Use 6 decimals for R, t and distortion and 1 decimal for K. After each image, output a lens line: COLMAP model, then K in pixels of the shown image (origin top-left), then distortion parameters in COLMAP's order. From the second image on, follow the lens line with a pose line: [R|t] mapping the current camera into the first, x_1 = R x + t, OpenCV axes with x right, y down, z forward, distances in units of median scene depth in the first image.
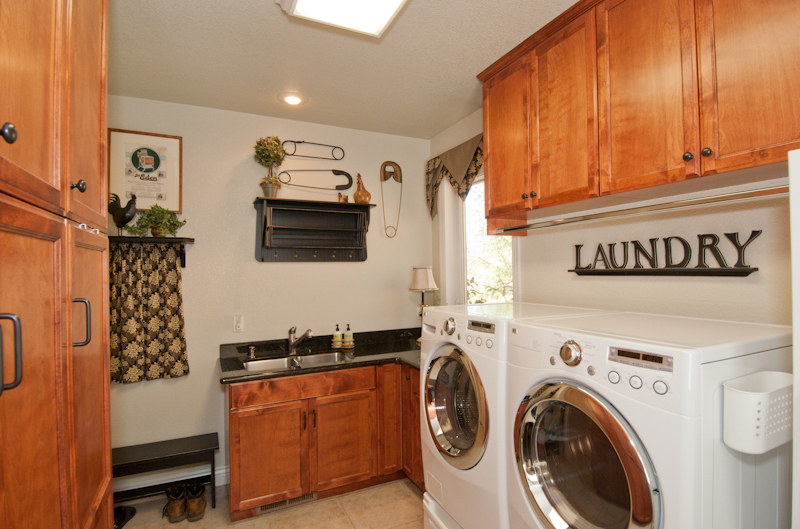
lens RADIAL K [[418.0, 0, 400.0], [0, 418.0, 264.5], [0, 0, 1]] dist [0.044128, -0.045556]
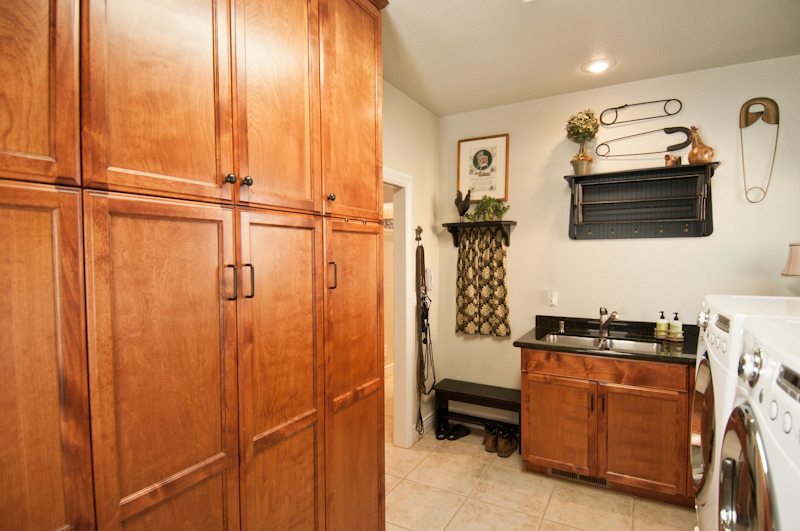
lens RADIAL K [[418.0, 0, 400.0], [0, 418.0, 265.5], [0, 0, 1]] dist [0.044128, -0.045556]
pose [[0.572780, 0.030015, -0.819159, 0.284208], [0.009928, 0.999002, 0.043547, 0.007940], [0.819649, -0.033075, 0.571911, 0.083257]]
